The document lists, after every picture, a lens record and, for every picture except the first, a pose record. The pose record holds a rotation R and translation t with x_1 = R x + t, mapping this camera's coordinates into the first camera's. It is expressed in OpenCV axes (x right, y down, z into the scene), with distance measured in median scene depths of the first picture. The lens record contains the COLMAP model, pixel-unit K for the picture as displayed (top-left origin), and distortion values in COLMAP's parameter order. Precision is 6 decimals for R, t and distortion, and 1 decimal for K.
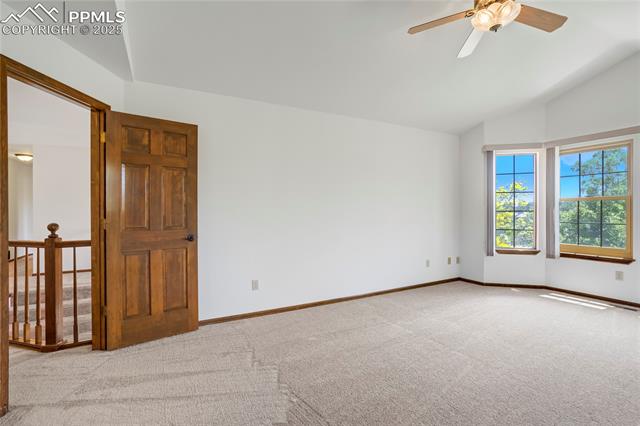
lens RADIAL K [[302.4, 0, 319.3], [0, 302.4, 209.7], [0, 0, 1]] dist [-0.019920, 0.004270]
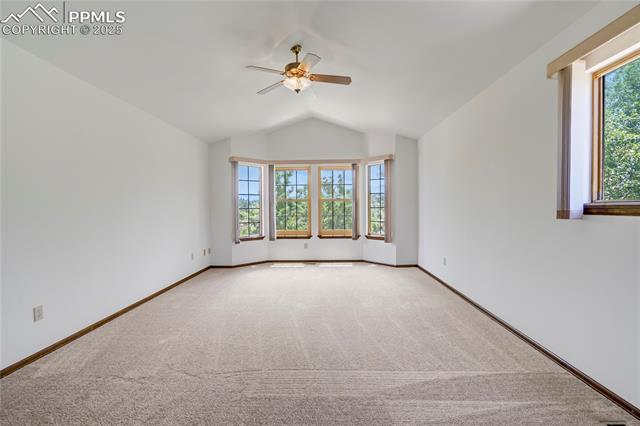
lens RADIAL K [[302.4, 0, 314.3], [0, 302.4, 215.3], [0, 0, 1]] dist [-0.019920, 0.004270]
pose [[0.508927, -0.023846, 0.860479, -0.385771], [0.002743, 0.999656, 0.026081, -0.000311], [-0.860805, -0.010913, 0.508818, 0.063718]]
